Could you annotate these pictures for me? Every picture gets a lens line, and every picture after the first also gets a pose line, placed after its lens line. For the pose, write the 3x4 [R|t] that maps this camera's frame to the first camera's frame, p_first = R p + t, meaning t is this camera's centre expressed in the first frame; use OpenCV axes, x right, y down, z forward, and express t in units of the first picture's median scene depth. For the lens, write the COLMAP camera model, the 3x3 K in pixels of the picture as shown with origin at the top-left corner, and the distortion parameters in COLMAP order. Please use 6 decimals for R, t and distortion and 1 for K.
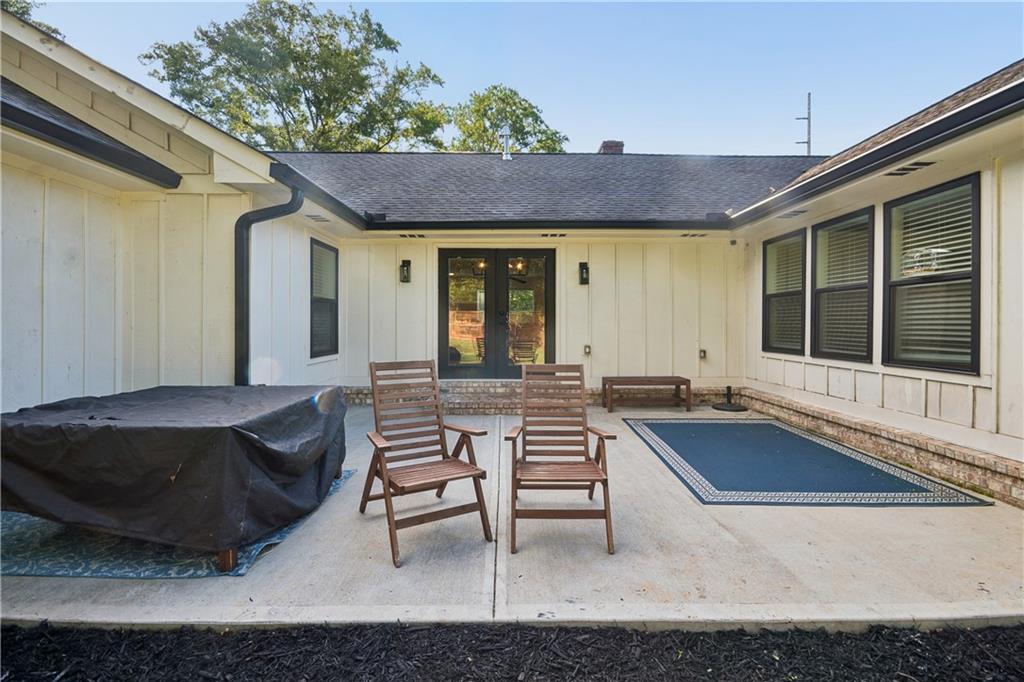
lens RADIAL K [[469.3, 0, 513.3], [0, 469.3, 326.8], [0, 0, 1]] dist [-0.000521, -0.002527]
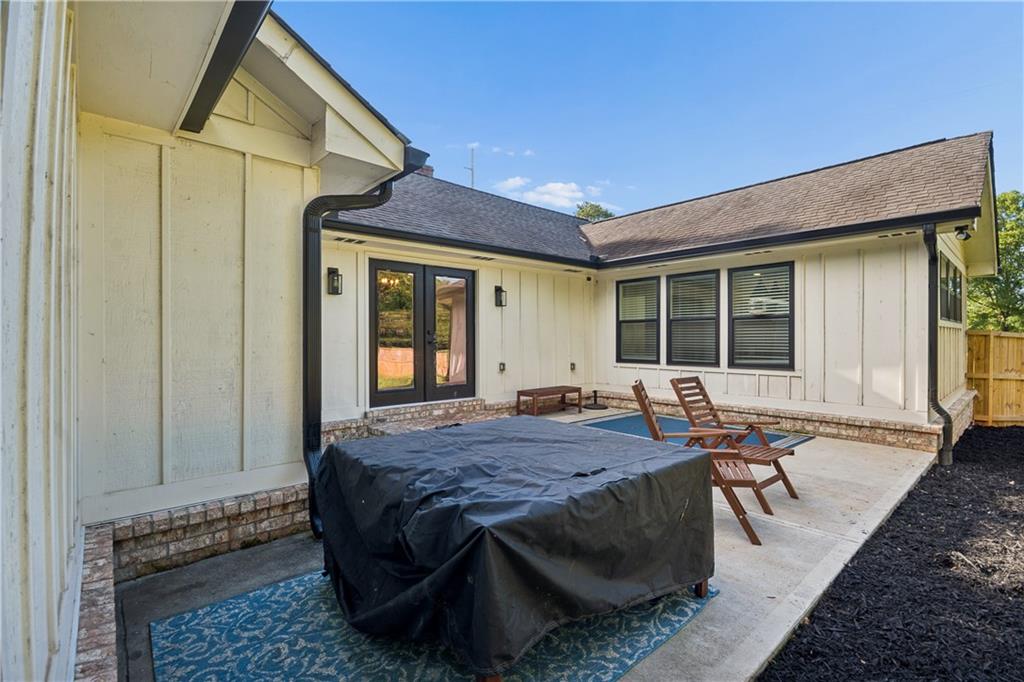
lens RADIAL K [[469.3, 0, 512.3], [0, 469.3, 339.6], [0, 0, 1]] dist [-0.000521, -0.002527]
pose [[0.749383, -0.004350, 0.662122, -0.590715], [0.007911, 0.999966, -0.002384, -0.012553], [-0.662089, 0.007025, 0.749392, 0.189515]]
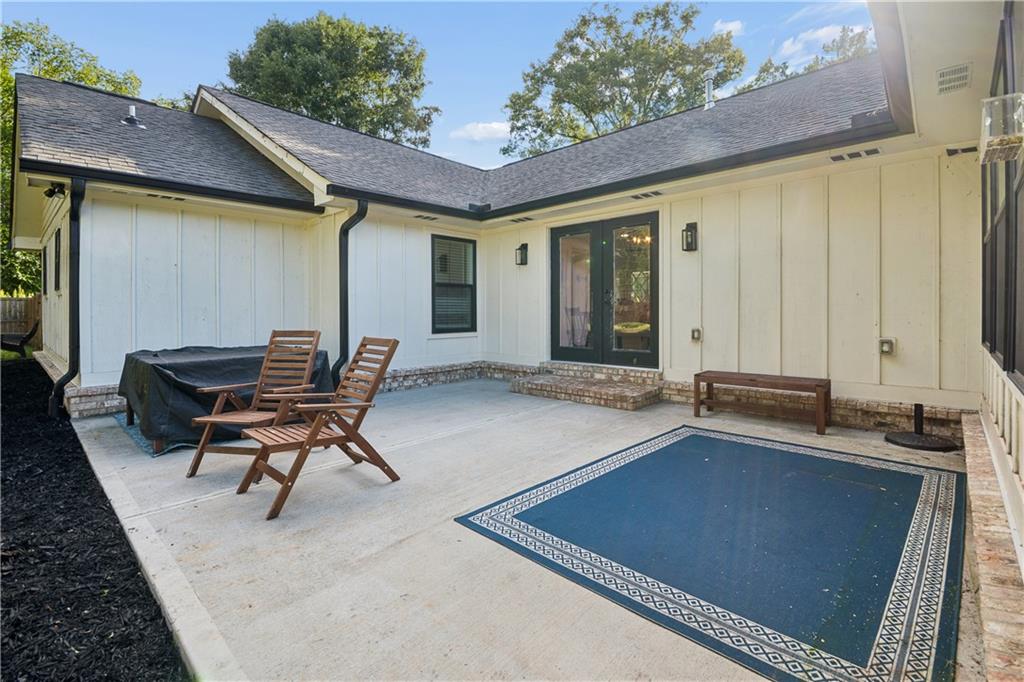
lens RADIAL K [[469.3, 0, 514.5], [0, 469.3, 314.1], [0, 0, 1]] dist [-0.000521, -0.002527]
pose [[0.728056, -0.001046, -0.685516, 0.515278], [0.001306, 0.999999, -0.000139, 0.016125], [0.685516, -0.000794, 0.728057, 0.250077]]
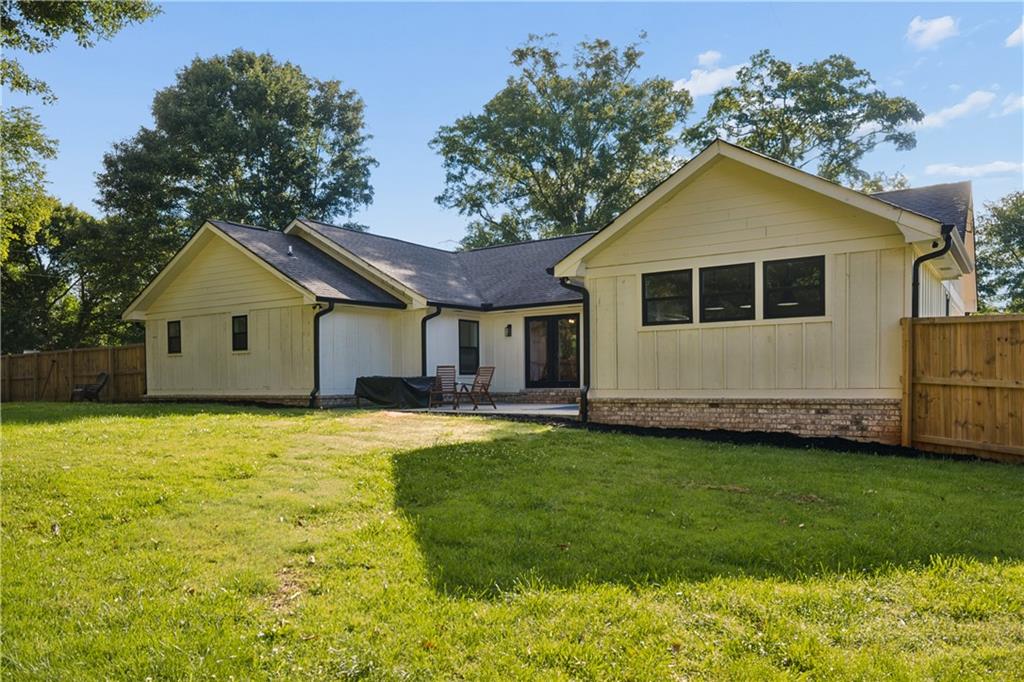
lens RADIAL K [[747.3, 0, 513.4], [0, 747.3, 341.7], [0, 0, 1]] dist [-0.006992, -0.002077]
pose [[0.825939, -0.038135, -0.562468, 1.601686], [0.008689, 0.998452, -0.054935, 0.099439], [0.563692, 0.040485, 0.824992, -1.588941]]
